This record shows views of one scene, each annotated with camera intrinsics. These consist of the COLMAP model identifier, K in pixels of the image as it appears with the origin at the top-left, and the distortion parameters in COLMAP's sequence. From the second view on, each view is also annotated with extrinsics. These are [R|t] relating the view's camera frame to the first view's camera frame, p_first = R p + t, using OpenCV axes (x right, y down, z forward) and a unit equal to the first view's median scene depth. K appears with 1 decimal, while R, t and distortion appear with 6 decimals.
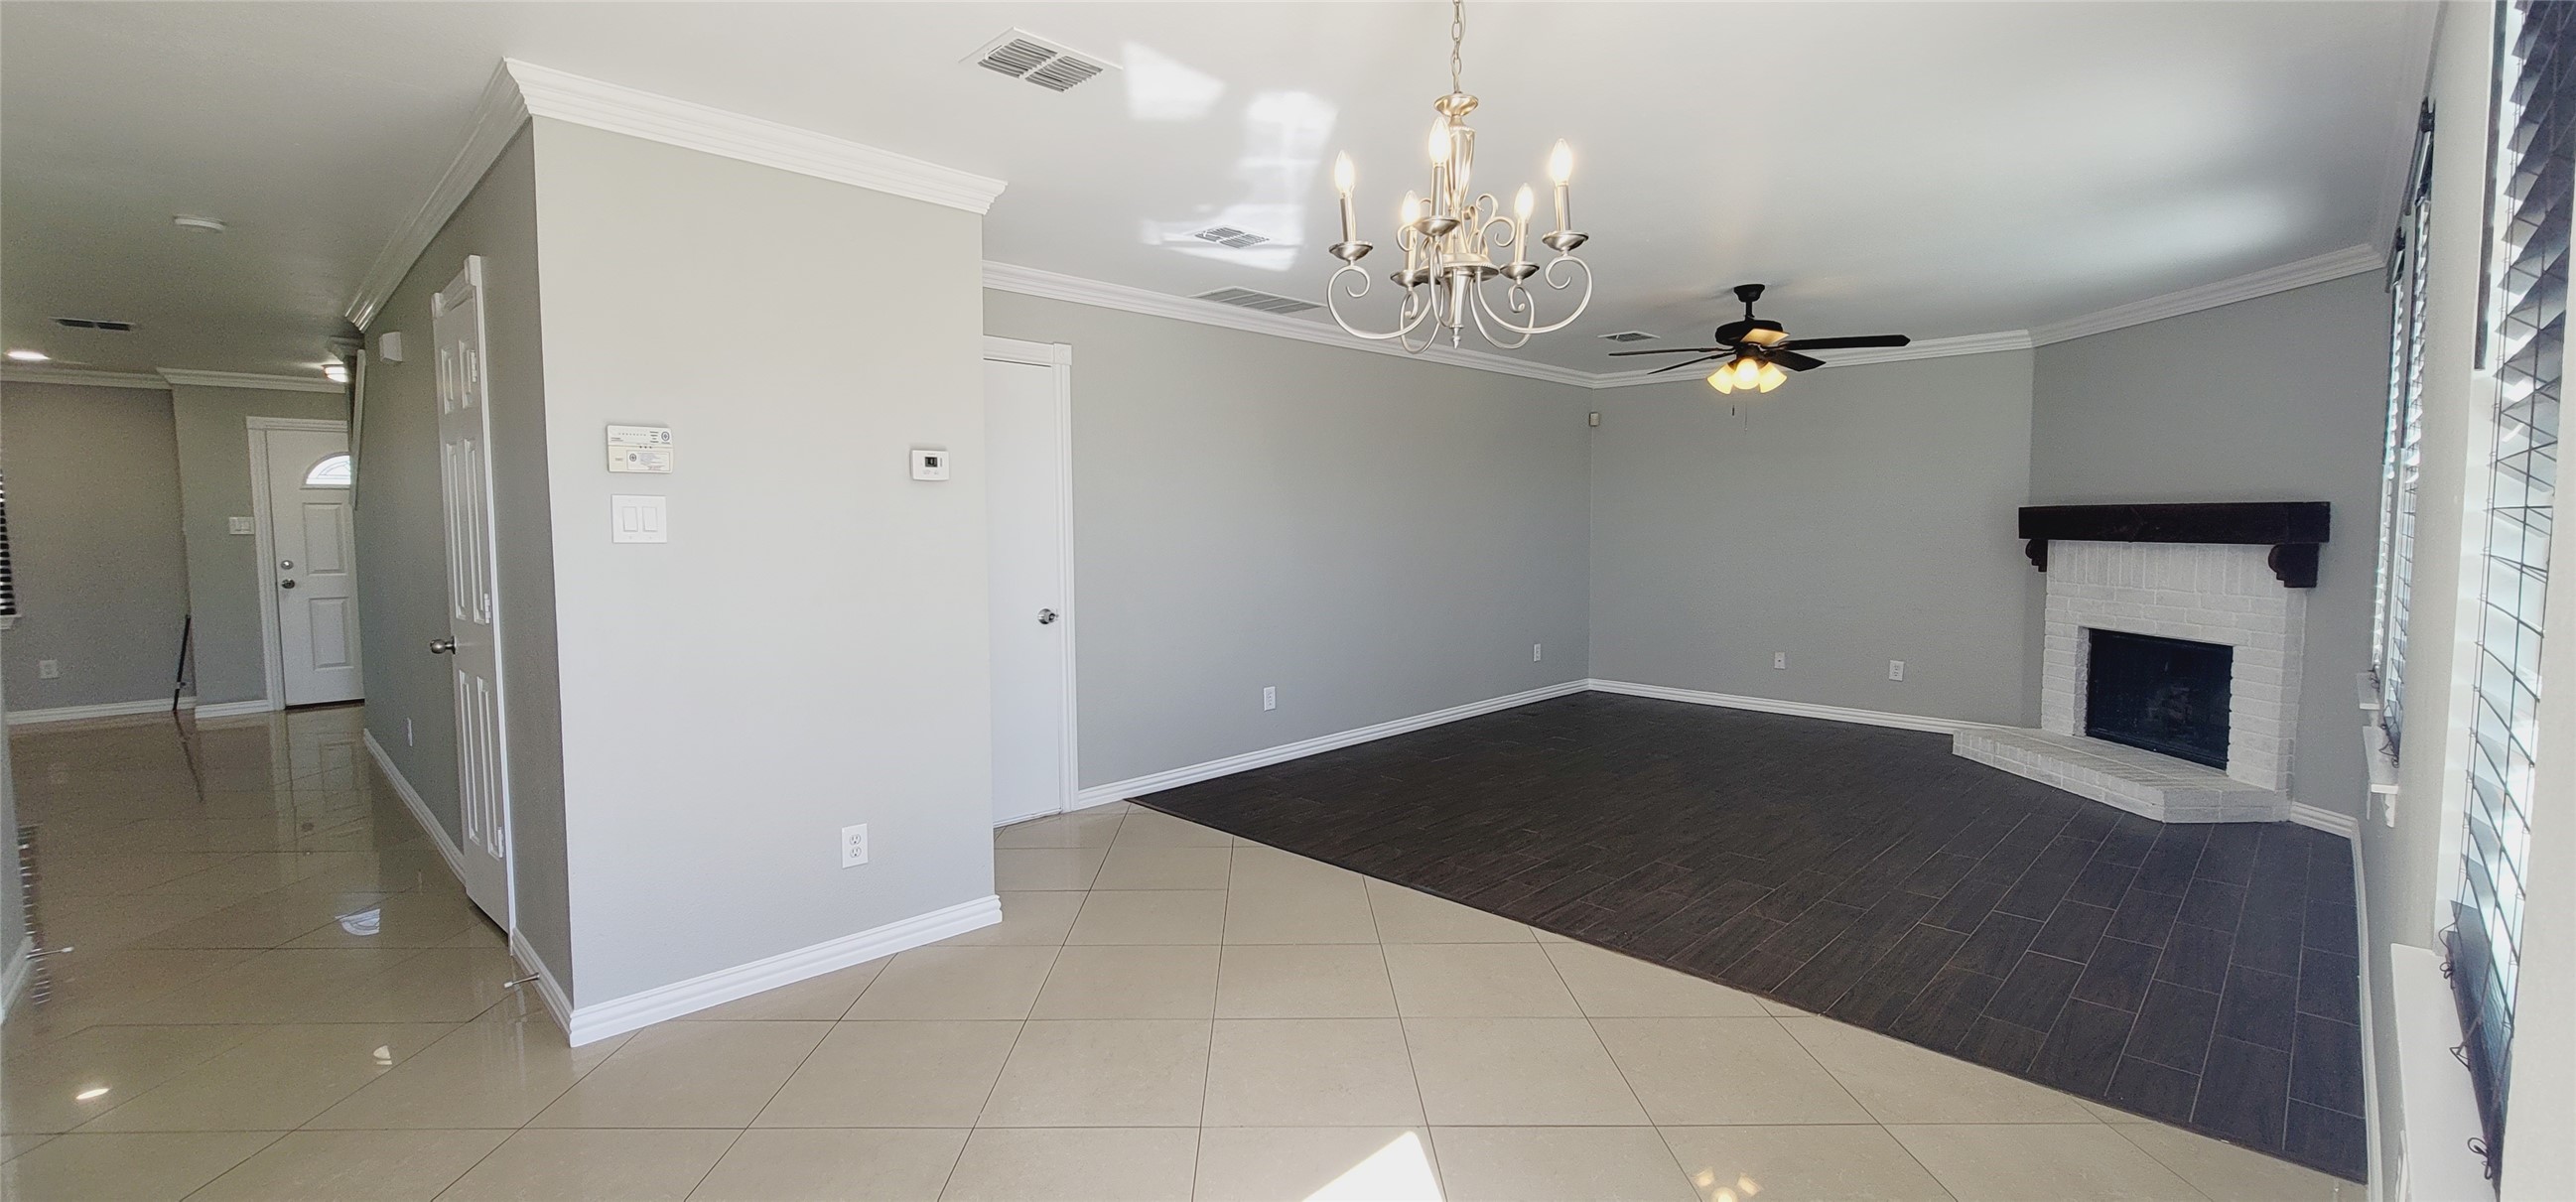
lens RADIAL K [[1043.2, 0, 1274.8], [0, 1043.2, 593.2], [0, 0, 1]] dist [-0.005384, 0.002471]
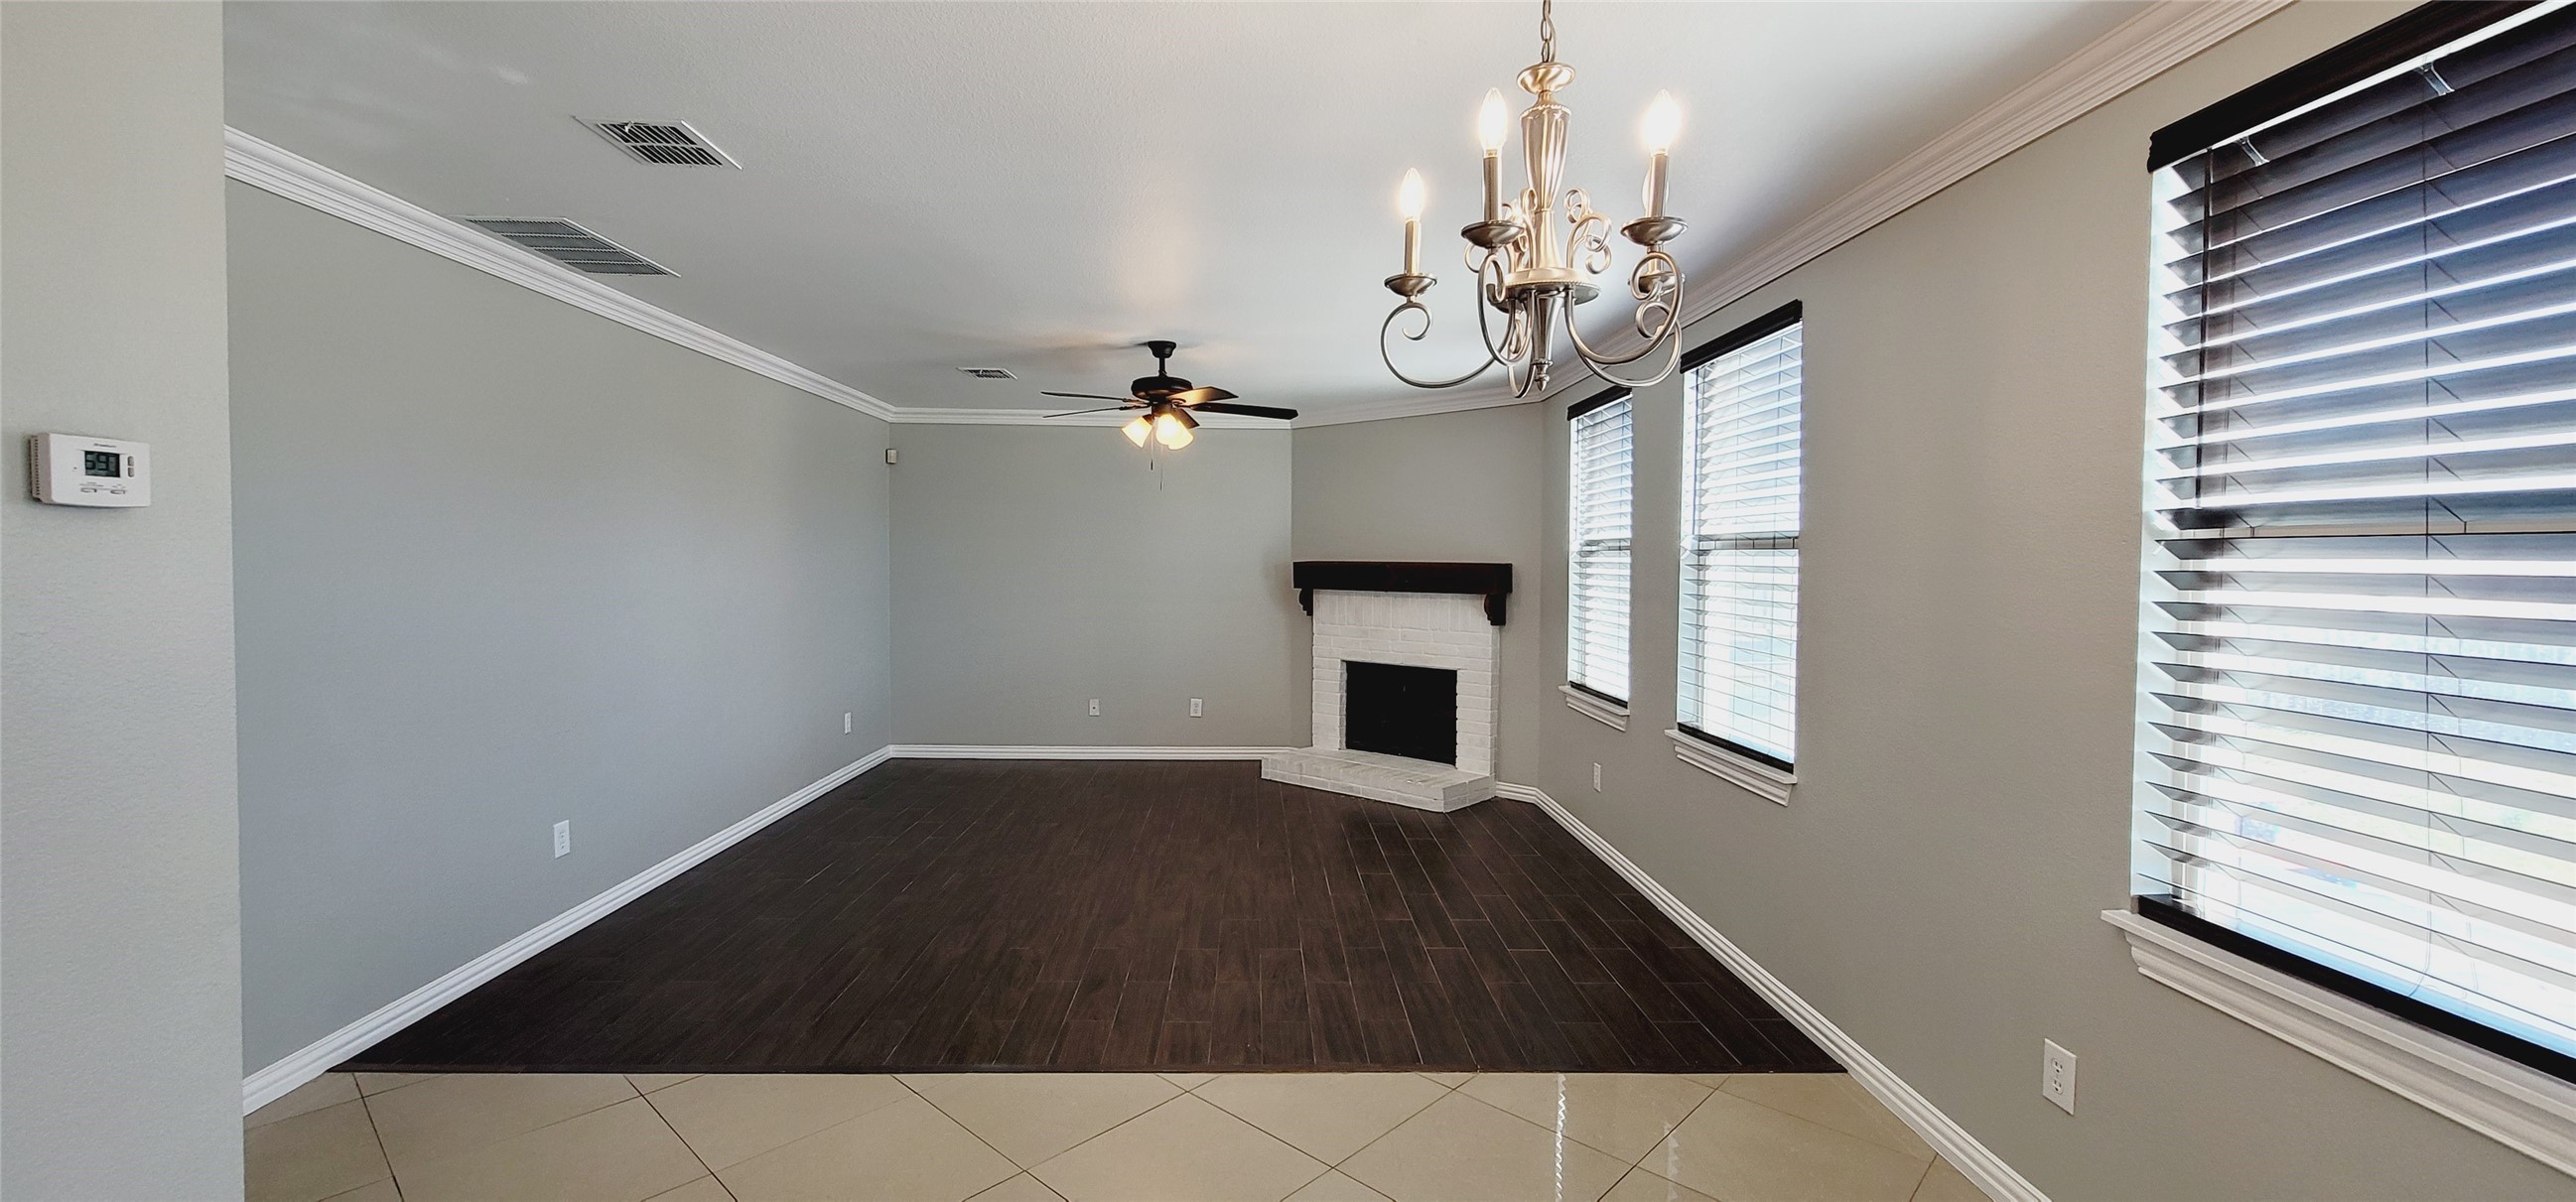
lens RADIAL K [[1043.2, 0, 1277.5], [0, 1043.2, 604.6], [0, 0, 1]] dist [-0.005384, 0.002471]
pose [[0.691424, -0.020671, 0.722154, -0.194411], [0.039377, 0.999183, -0.009101, -0.029856], [-0.721376, 0.034729, 0.691673, 0.236983]]
